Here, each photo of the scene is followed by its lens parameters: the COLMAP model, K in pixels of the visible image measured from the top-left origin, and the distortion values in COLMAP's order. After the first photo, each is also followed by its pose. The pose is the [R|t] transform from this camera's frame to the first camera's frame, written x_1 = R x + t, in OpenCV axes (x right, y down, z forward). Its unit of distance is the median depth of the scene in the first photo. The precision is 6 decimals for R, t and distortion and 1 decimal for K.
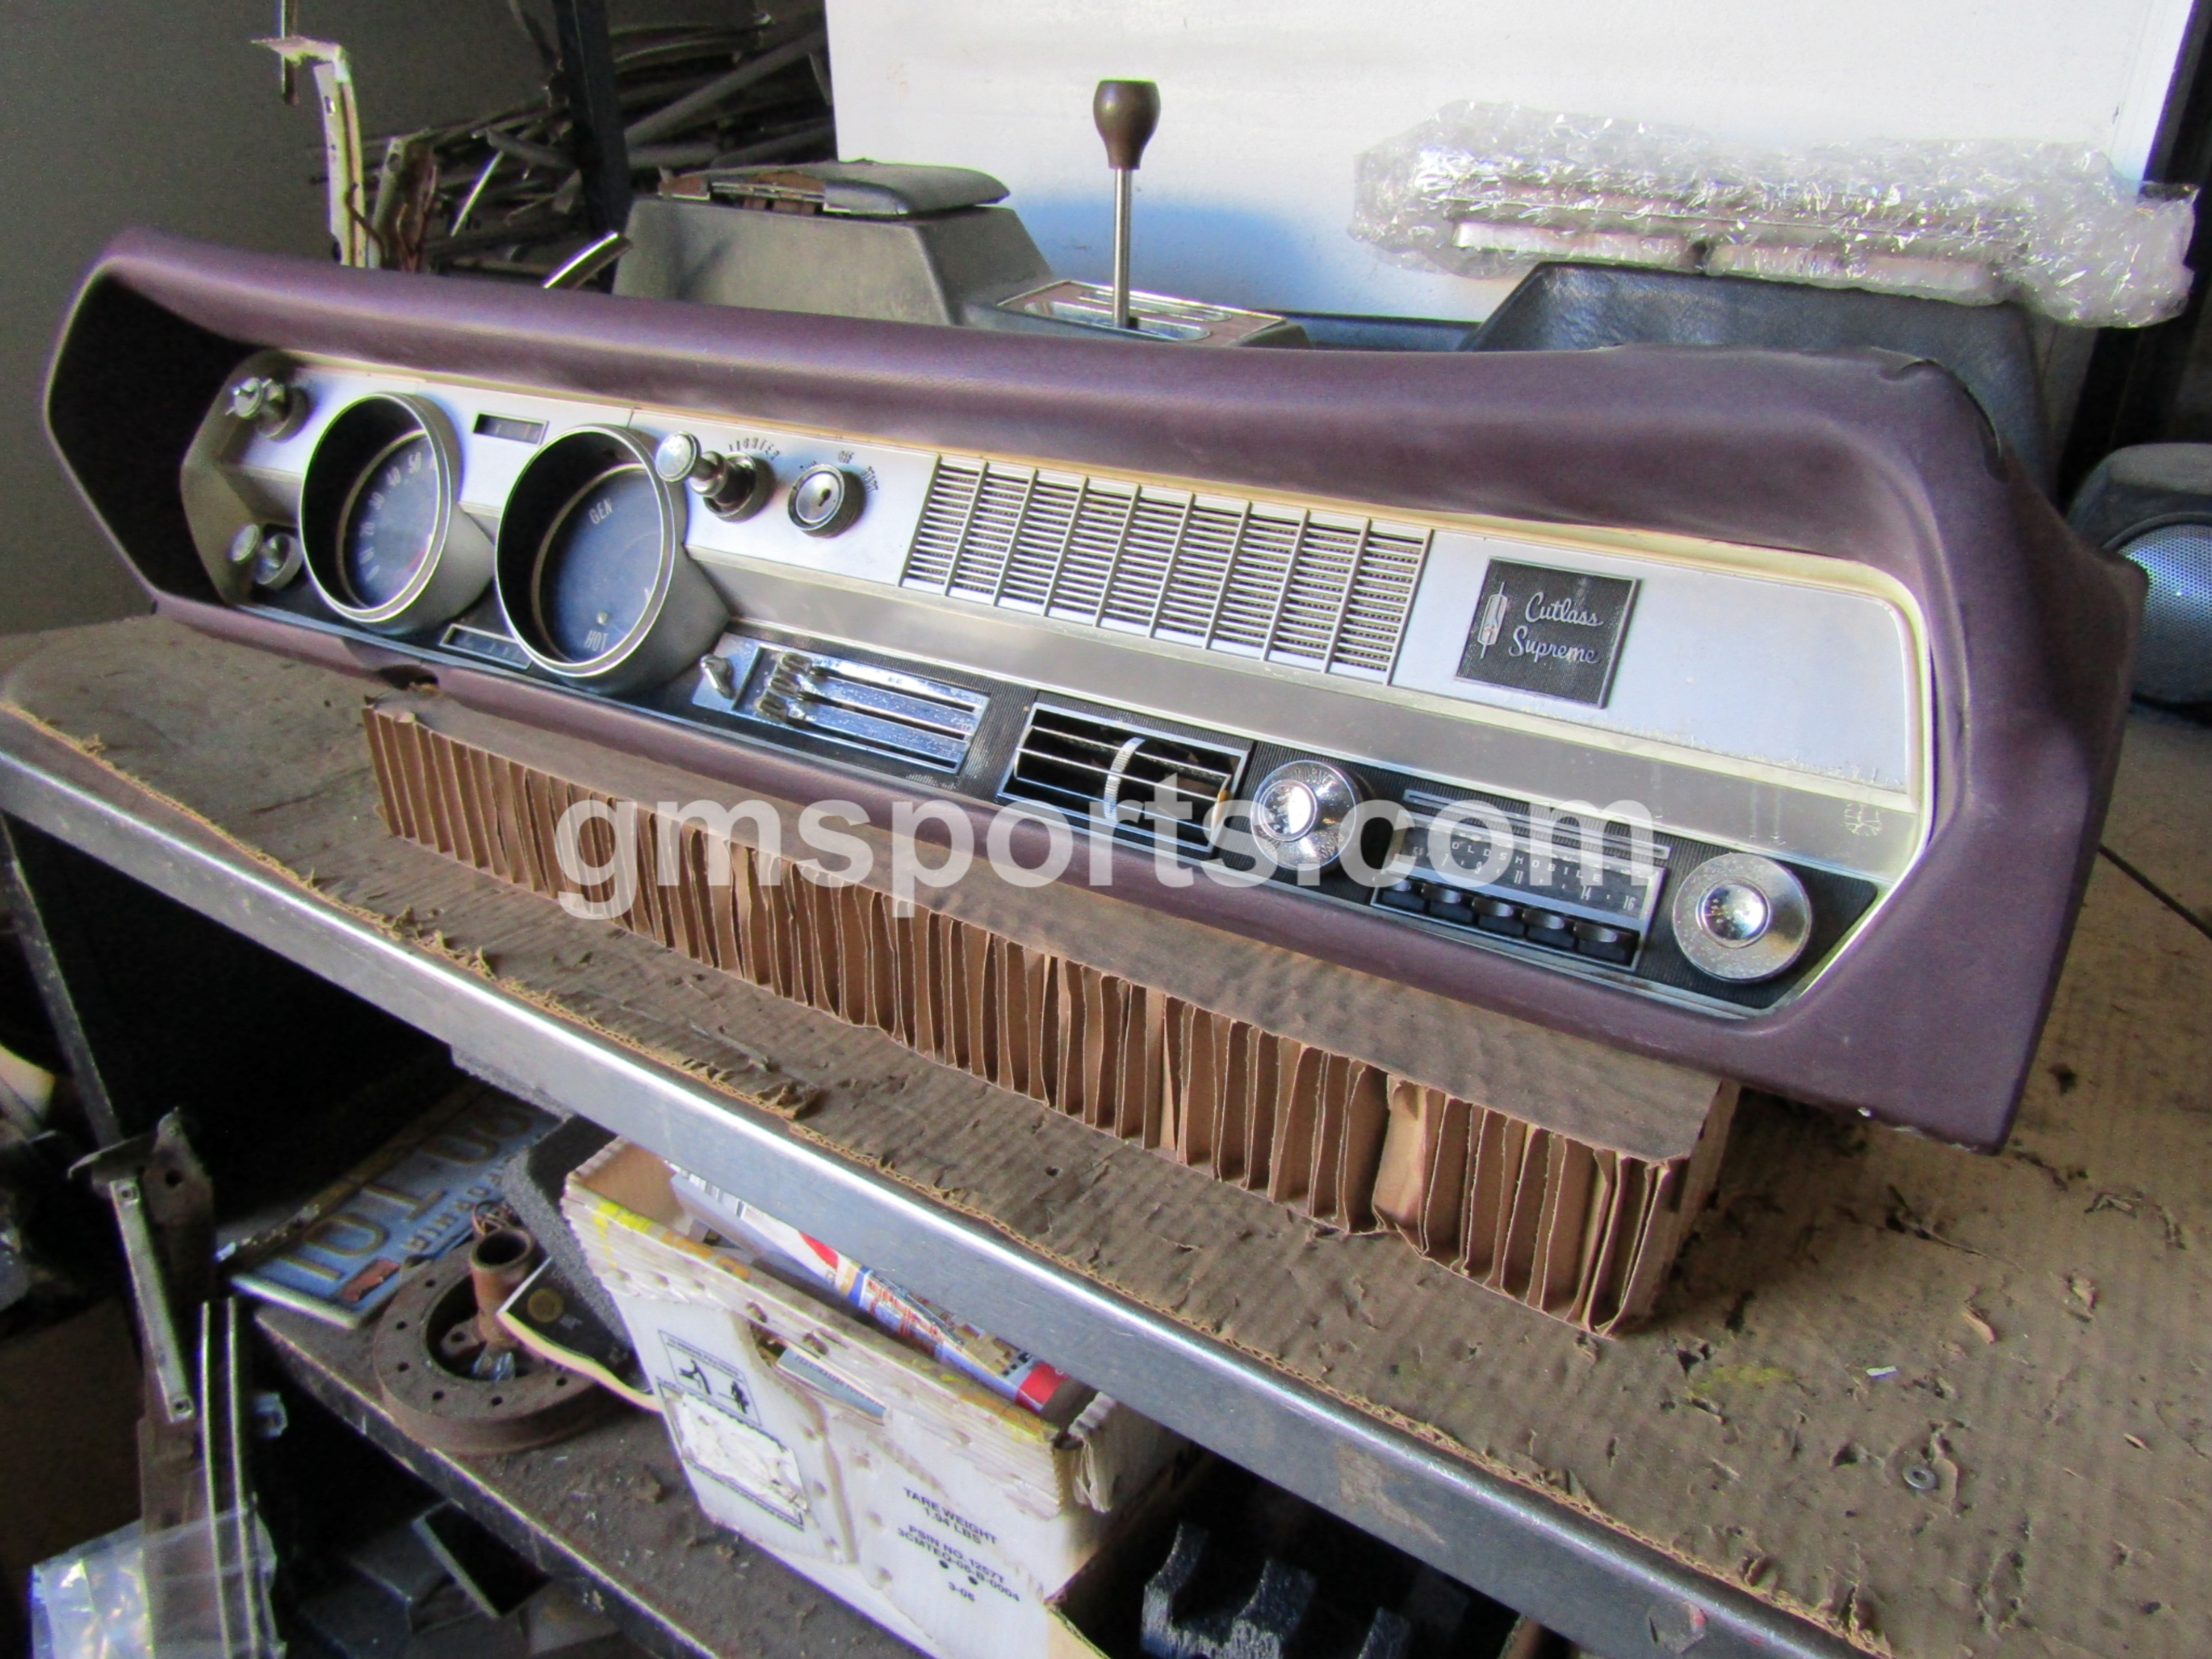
lens RADIAL K [[1563.1, 0, 1136.2], [0, 1563.1, 827.9], [0, 0, 1]] dist [-0.002623, -0.006057]
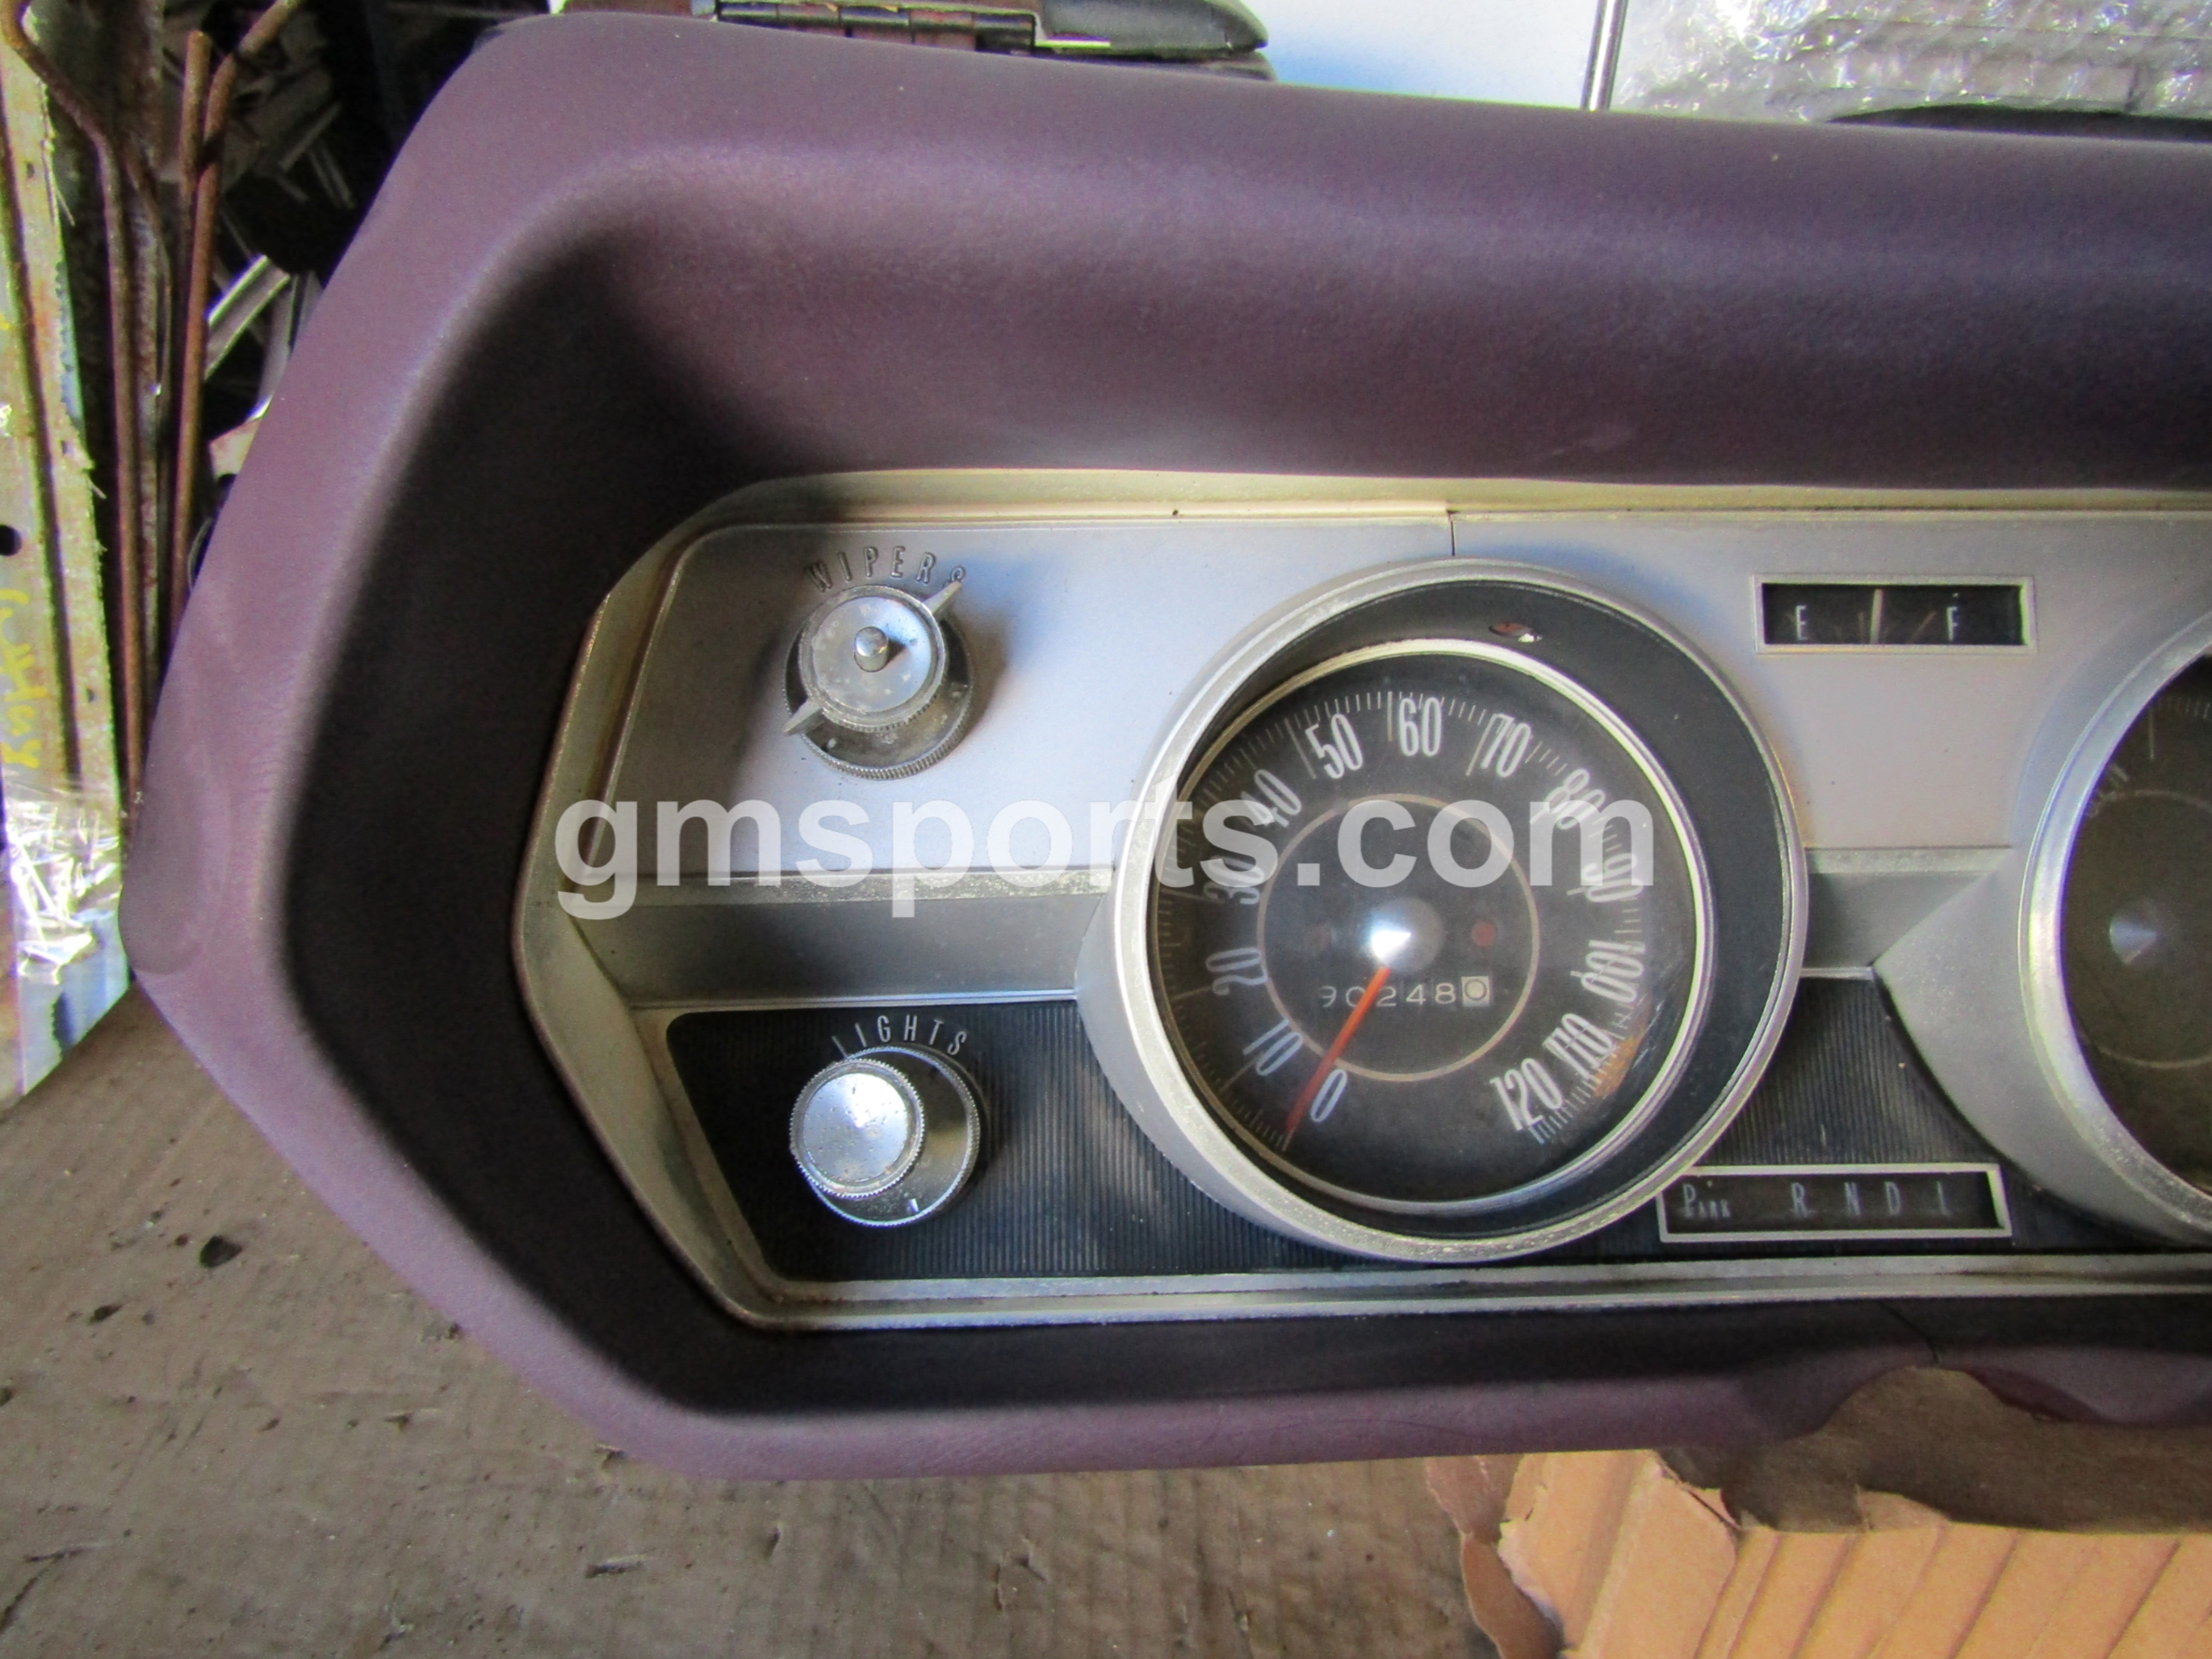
lens RADIAL K [[1563.1, 0, 1105.0], [0, 1563.1, 828.5], [0, 0, 1]] dist [-0.002623, -0.006057]
pose [[0.831659, -0.254712, 0.493422, -0.898819], [0.224975, 0.966952, 0.119962, -0.356578], [-0.507671, 0.011240, 0.861478, 0.965452]]
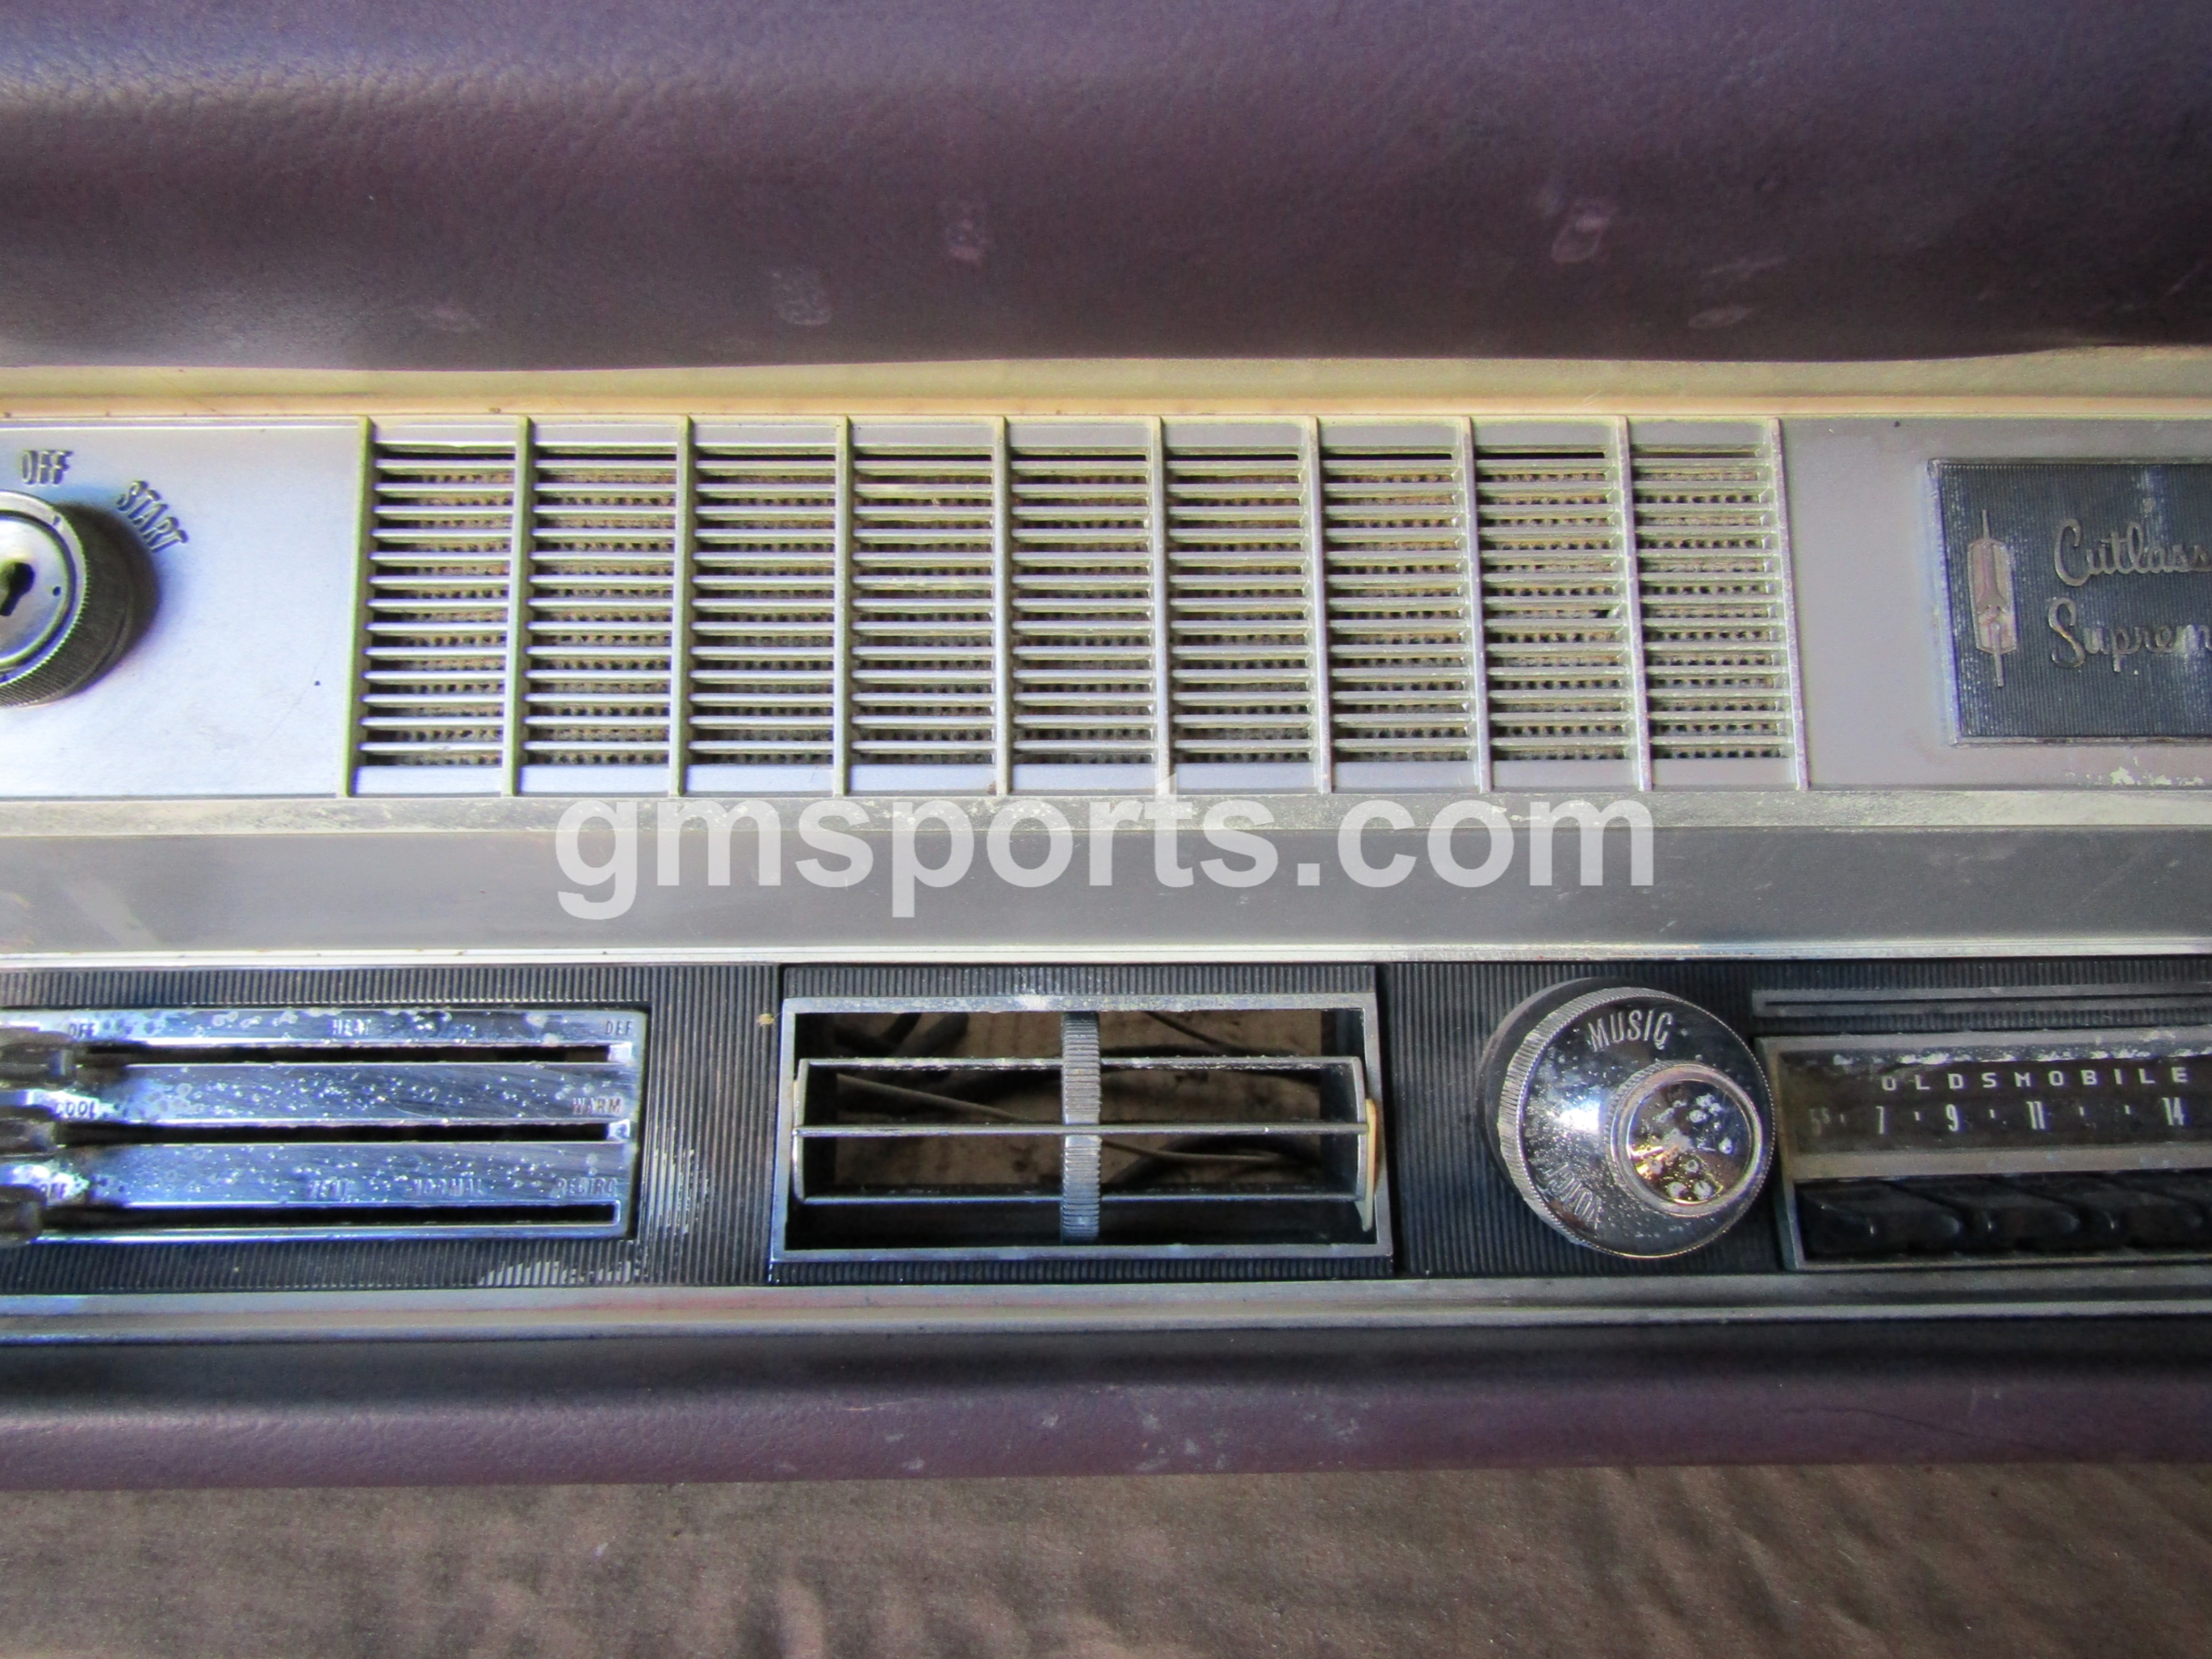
lens RADIAL K [[1563.1, 0, 1102.9], [0, 1563.1, 836.2], [0, 0, 1]] dist [-0.002623, -0.006057]
pose [[0.850141, -0.236024, 0.470694, -0.180945], [0.234894, 0.970032, 0.062159, -0.131647], [-0.471259, 0.057719, 0.880104, 0.626771]]
